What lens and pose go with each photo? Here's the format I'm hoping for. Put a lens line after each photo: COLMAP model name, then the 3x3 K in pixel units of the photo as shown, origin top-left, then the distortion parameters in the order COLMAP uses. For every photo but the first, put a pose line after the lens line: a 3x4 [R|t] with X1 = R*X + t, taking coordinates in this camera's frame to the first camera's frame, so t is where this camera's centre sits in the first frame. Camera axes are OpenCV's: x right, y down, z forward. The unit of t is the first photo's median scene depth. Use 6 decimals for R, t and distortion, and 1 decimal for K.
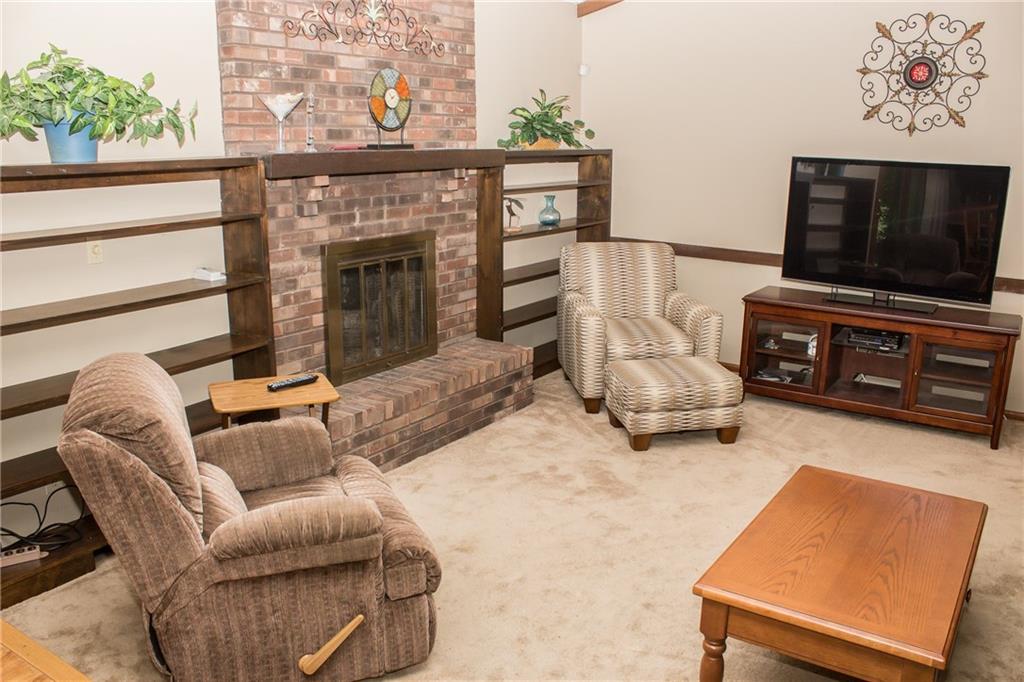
lens RADIAL K [[839.9, 0, 509.2], [0, 839.9, 344.3], [0, 0, 1]] dist [-0.112626, 0.062831]
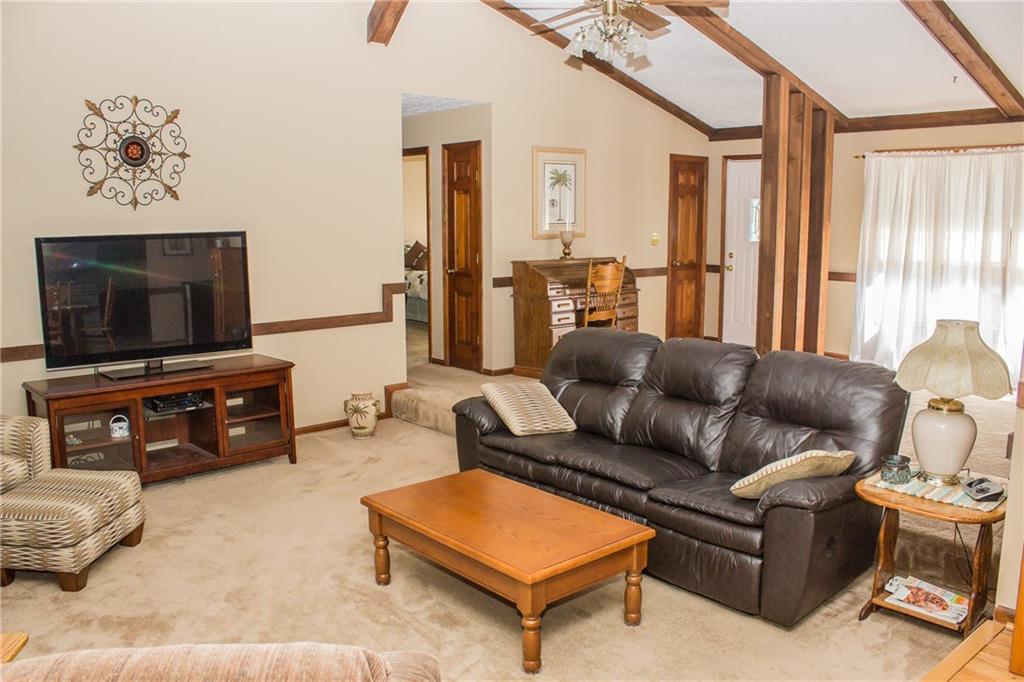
lens RADIAL K [[839.9, 0, 512.1], [0, 839.9, 339.5], [0, 0, 1]] dist [-0.112626, 0.062831]
pose [[0.268591, -0.160452, 0.949797, -0.413389], [0.245732, 0.964818, 0.093500, -0.075677], [-0.931383, 0.208282, 0.298570, 0.273293]]
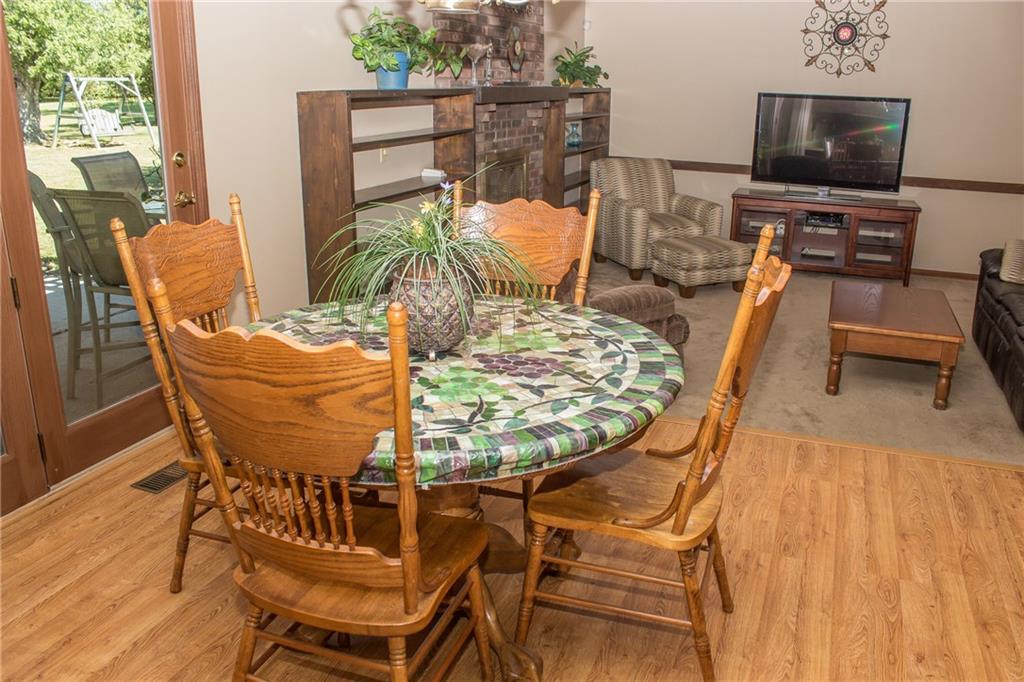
lens RADIAL K [[839.9, 0, 514.5], [0, 839.9, 339.6], [0, 0, 1]] dist [-0.112626, 0.062831]
pose [[0.976007, -0.063046, 0.208411, -0.394023], [0.051311, 0.996803, 0.061247, 0.085133], [-0.211606, -0.049083, 0.976122, -0.305021]]
